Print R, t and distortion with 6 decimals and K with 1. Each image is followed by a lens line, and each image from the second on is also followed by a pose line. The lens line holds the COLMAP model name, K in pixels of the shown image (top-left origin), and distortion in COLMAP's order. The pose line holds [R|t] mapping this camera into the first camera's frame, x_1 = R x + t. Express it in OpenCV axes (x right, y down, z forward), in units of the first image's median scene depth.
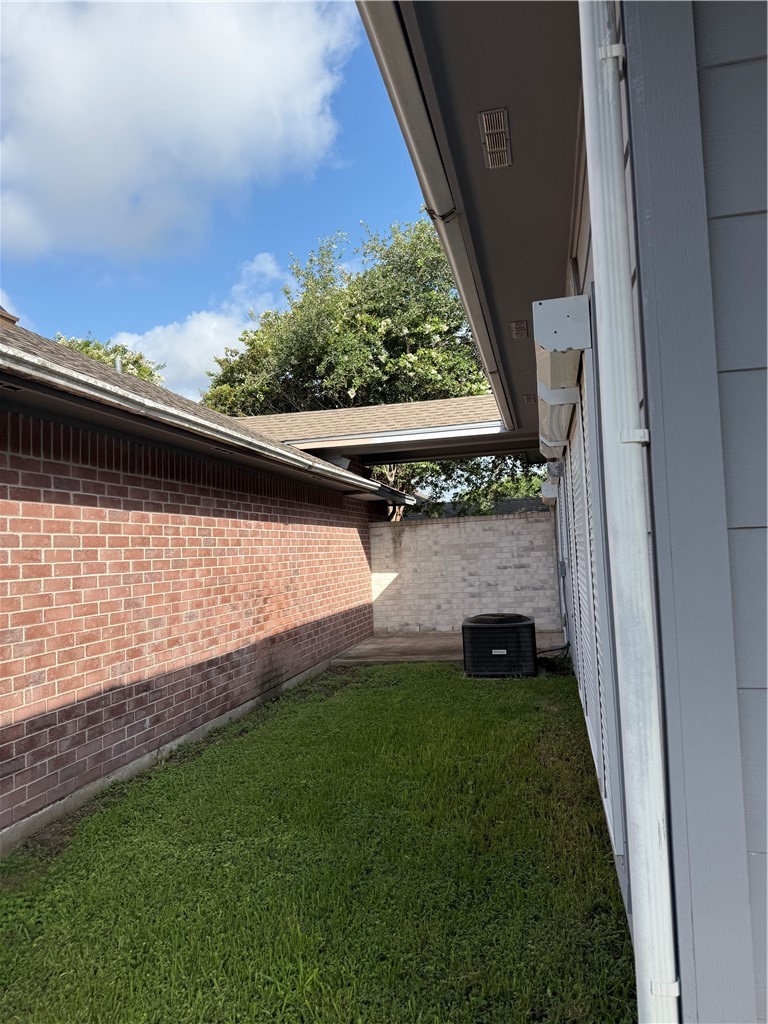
lens RADIAL K [[744.8, 0, 383.8], [0, 744.8, 509.5], [0, 0, 1]] dist [0.028718, -0.028842]
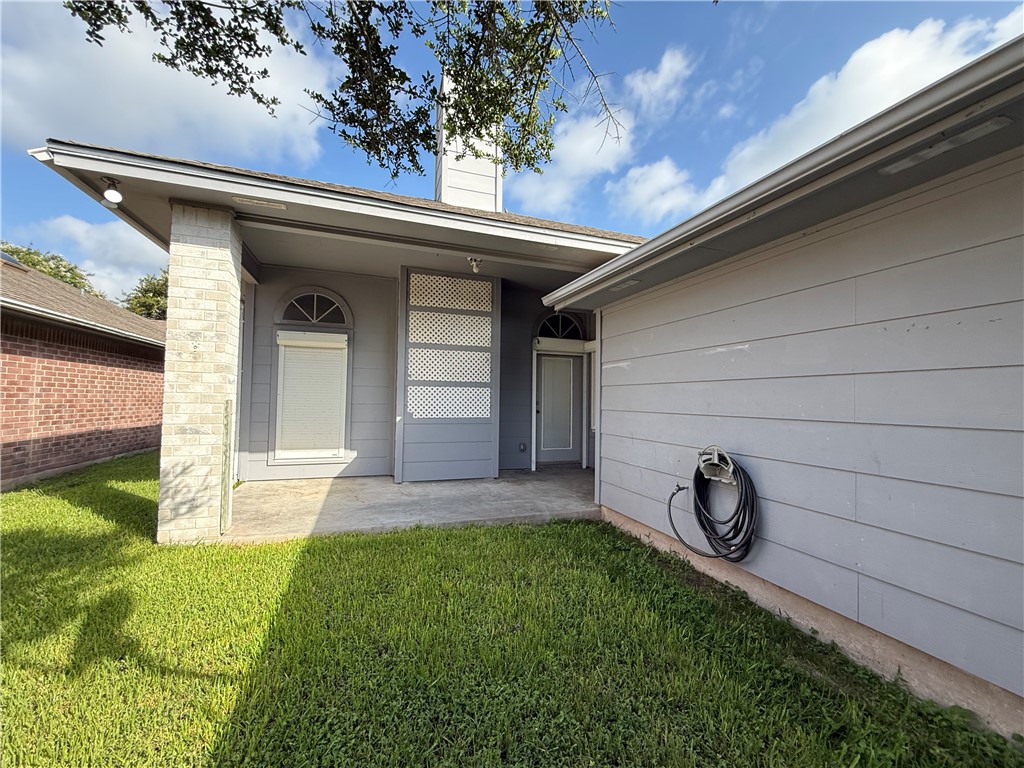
lens RADIAL K [[413.5, 0, 512.1], [0, 413.5, 387.5], [0, 0, 1]] dist [0.000060, 0.000040]
pose [[0.847164, 0.074456, 0.526089, 0.124425], [-0.083575, 0.996481, -0.006449, -0.038738], [-0.524718, -0.038505, 0.850405, -1.106671]]
